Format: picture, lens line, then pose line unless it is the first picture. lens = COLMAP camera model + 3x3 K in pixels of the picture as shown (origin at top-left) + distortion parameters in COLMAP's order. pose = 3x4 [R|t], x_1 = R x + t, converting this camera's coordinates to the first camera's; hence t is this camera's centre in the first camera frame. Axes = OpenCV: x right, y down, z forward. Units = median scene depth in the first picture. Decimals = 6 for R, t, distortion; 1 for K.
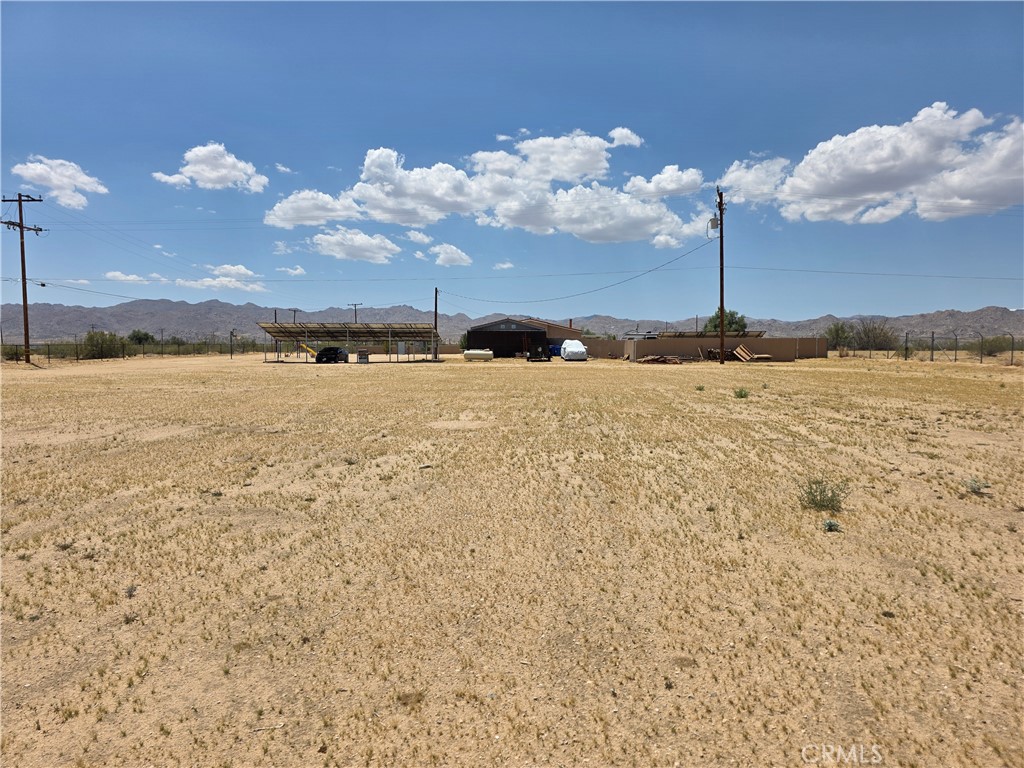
lens RADIAL K [[679.4, 0, 504.4], [0, 679.4, 381.5], [0, 0, 1]] dist [0.033644, -0.027865]
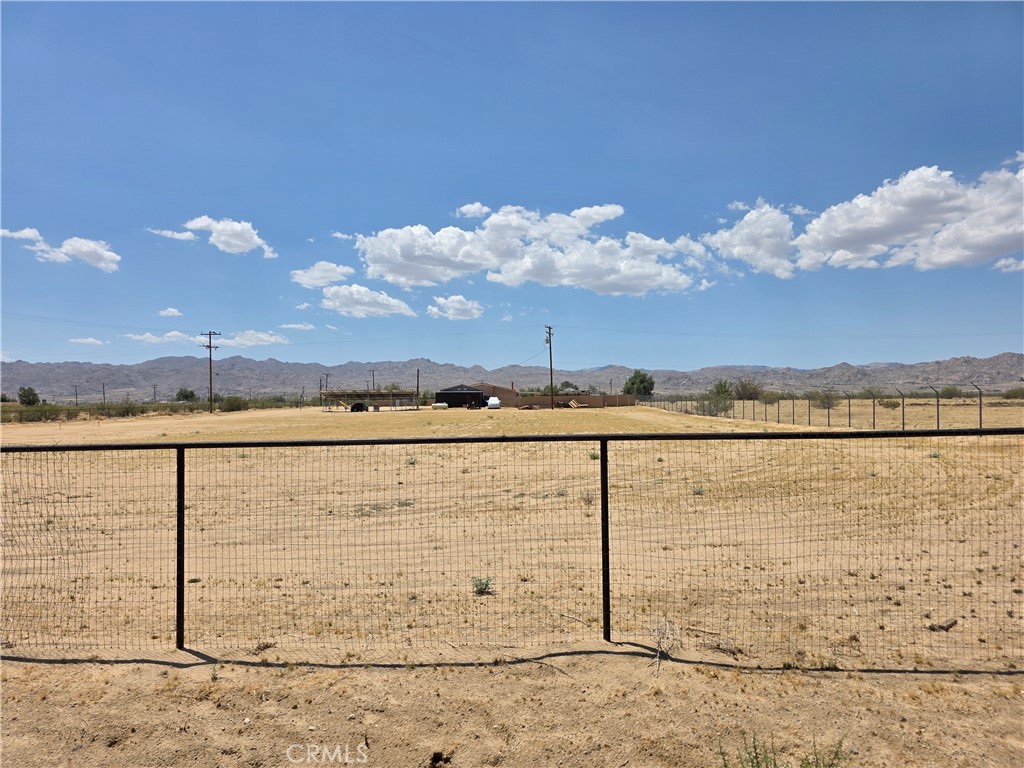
lens RADIAL K [[679.4, 0, 515.5], [0, 679.4, 388.8], [0, 0, 1]] dist [0.033644, -0.027865]
pose [[0.999898, -0.011591, -0.008353, 0.213827], [0.011030, 0.997867, -0.064349, 0.040048], [0.009081, 0.064250, 0.997893, -0.969016]]
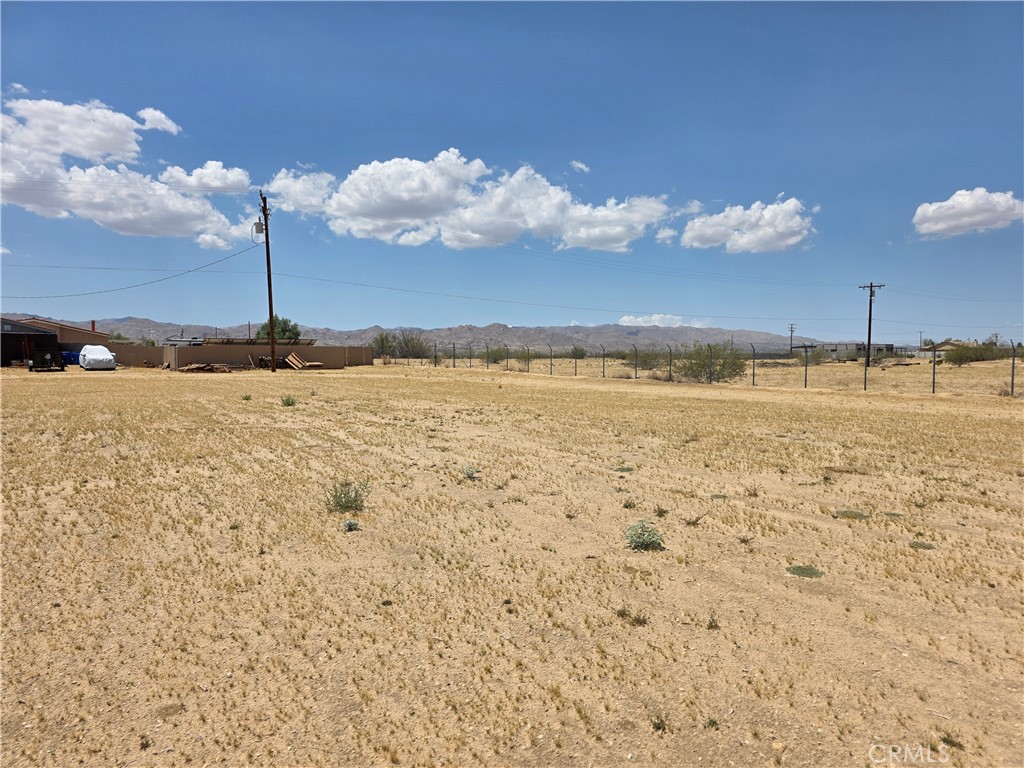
lens RADIAL K [[679.4, 0, 517.2], [0, 679.4, 386.4], [0, 0, 1]] dist [0.033644, -0.027865]
pose [[0.798681, -0.025896, 0.601197, 0.007071], [0.028365, 0.999583, 0.005374, -0.000171], [-0.601085, 0.012760, 0.799083, 0.000858]]
